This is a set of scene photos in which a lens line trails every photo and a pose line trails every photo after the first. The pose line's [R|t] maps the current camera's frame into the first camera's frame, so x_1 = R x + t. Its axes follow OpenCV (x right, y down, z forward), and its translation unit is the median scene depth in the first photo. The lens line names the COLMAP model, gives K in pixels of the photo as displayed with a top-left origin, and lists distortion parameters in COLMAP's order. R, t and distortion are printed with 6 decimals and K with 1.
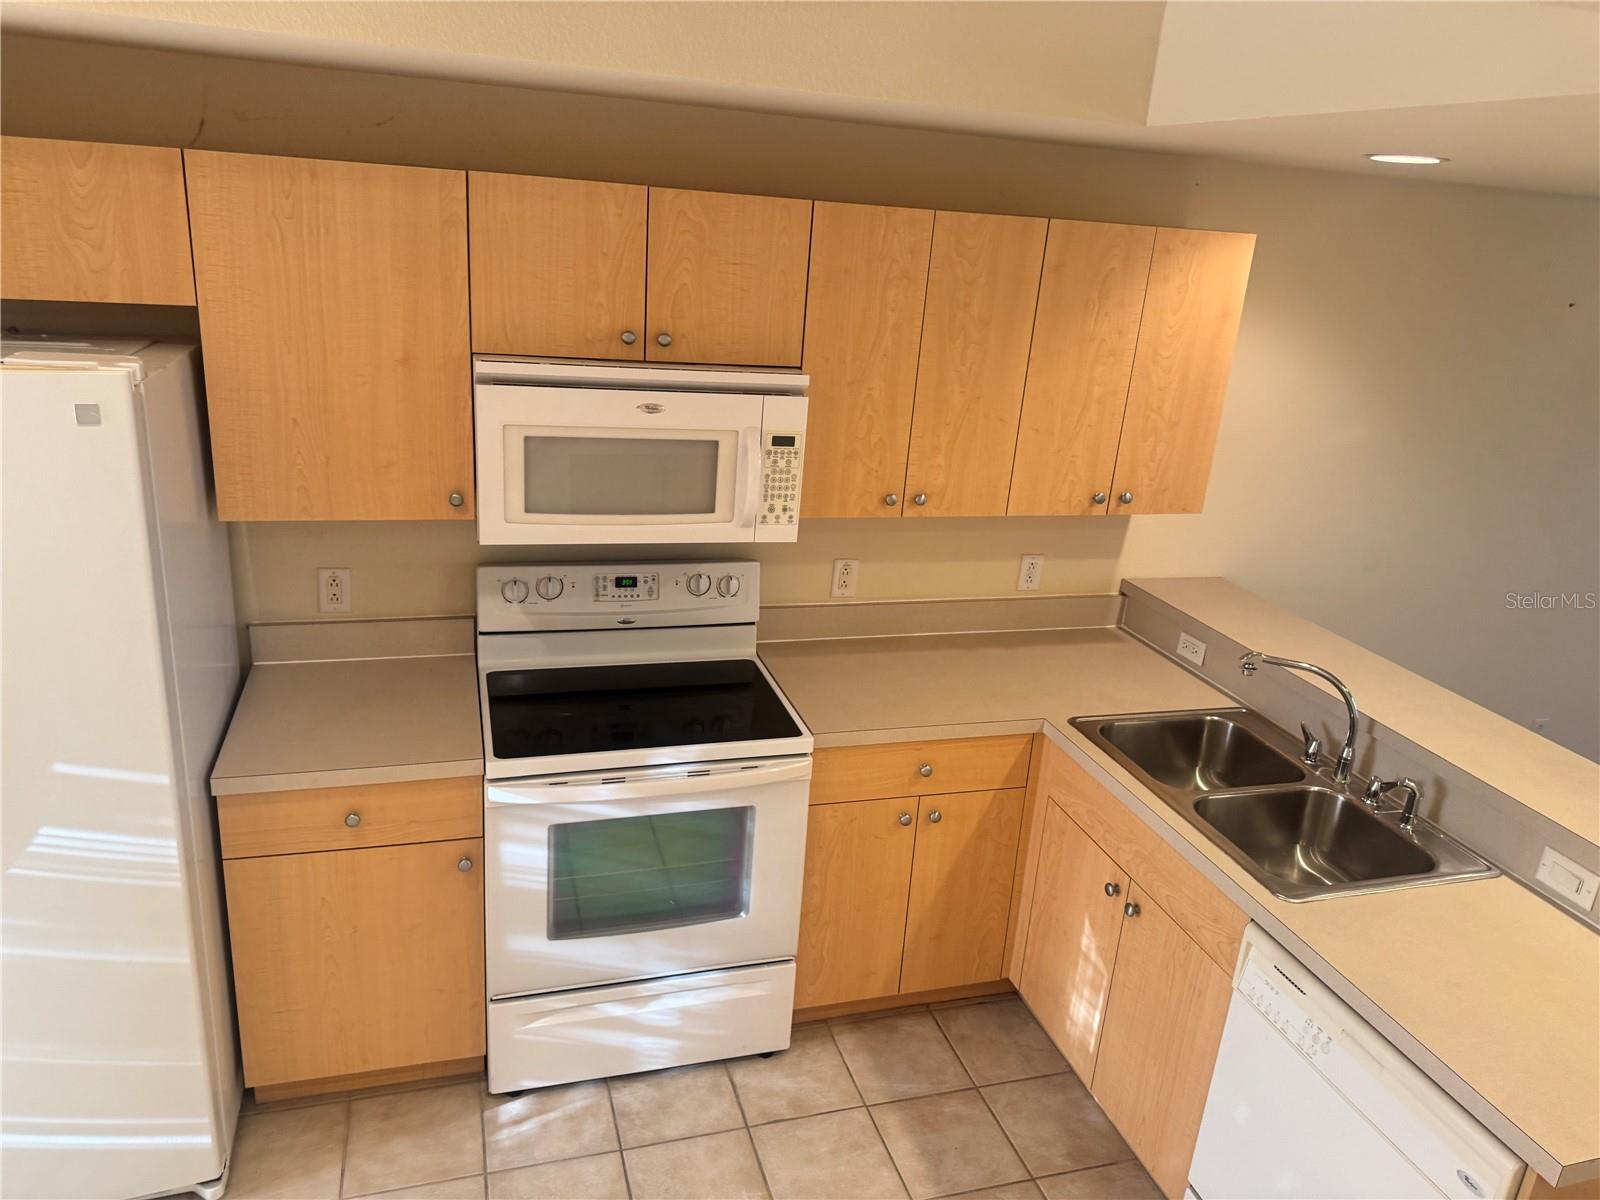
lens RADIAL K [[1143.9, 0, 800.0], [0, 1143.9, 600.0], [0, 0, 1]] dist [0.112814, -0.172106]
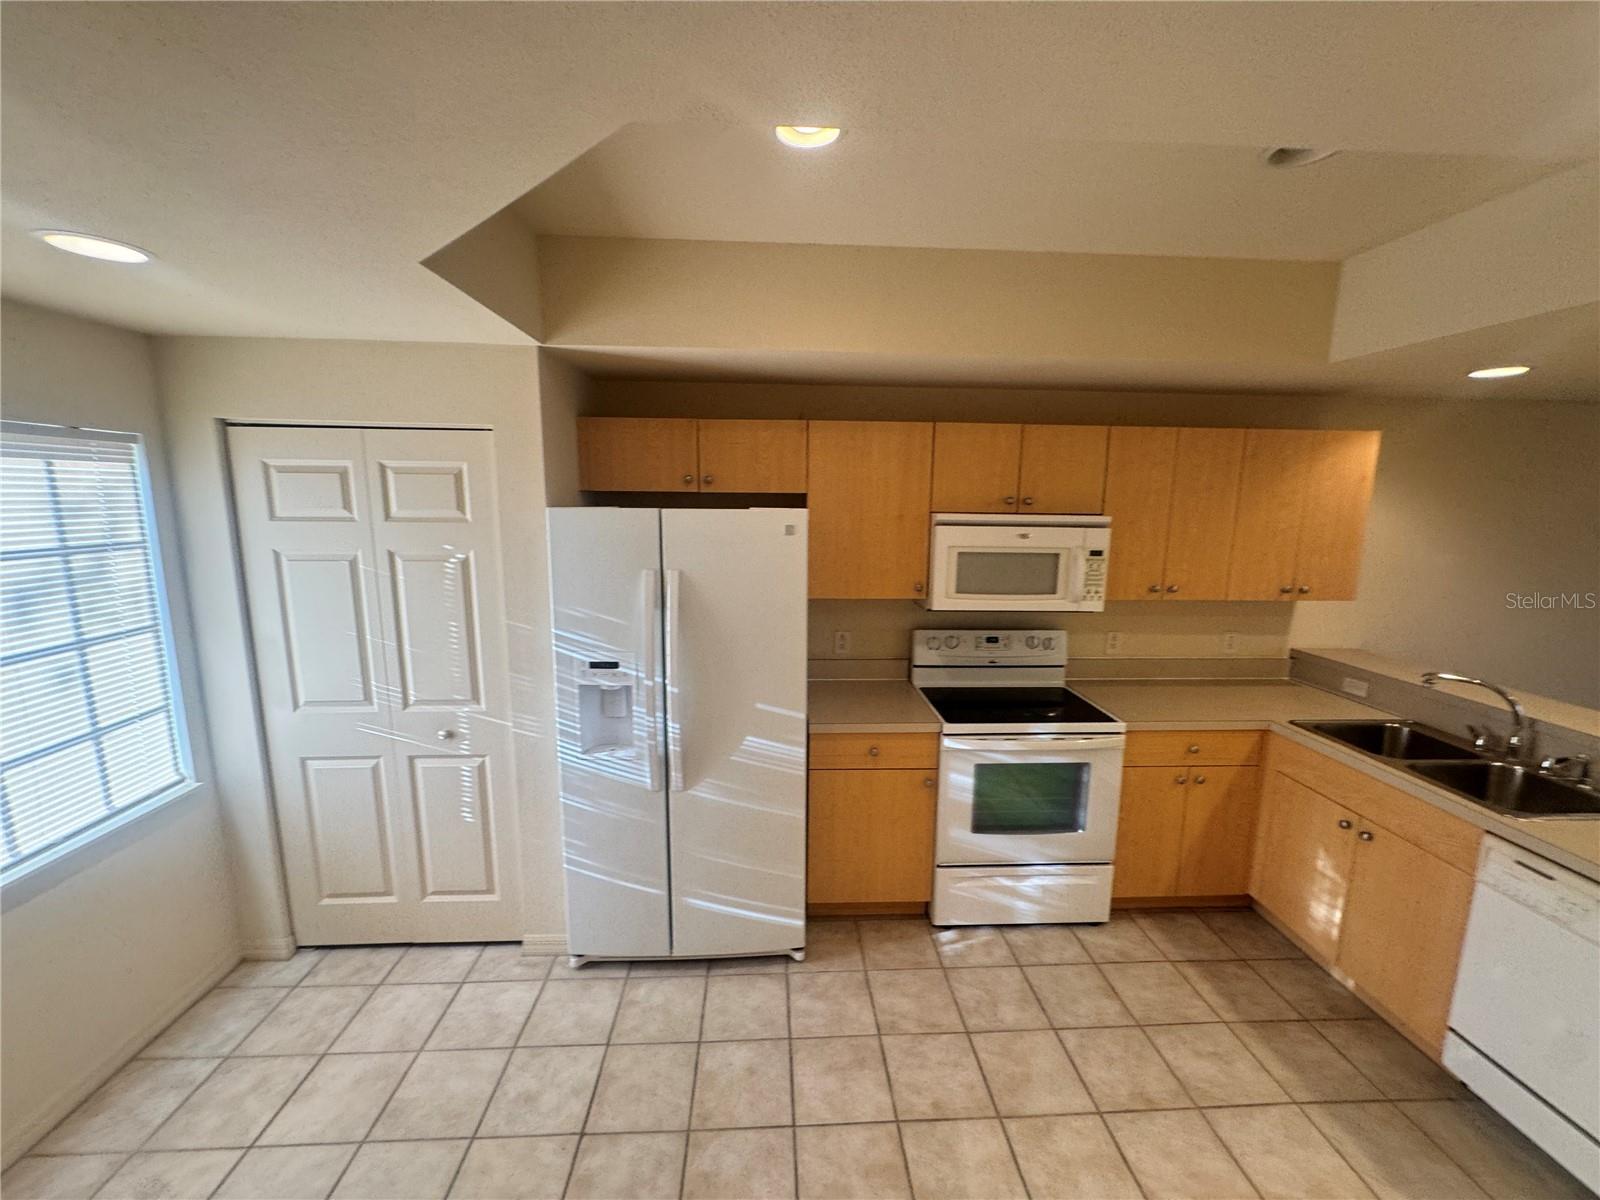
lens RADIAL K [[652.3, 0, 800.0], [0, 652.3, 600.0], [0, 0, 1]] dist [0.007467, 0.000006]
pose [[0.967890, -0.021683, -0.250436, -0.202224], [-0.021809, 0.985273, -0.169592, 0.112344], [0.250425, 0.169609, 0.953163, -0.070933]]
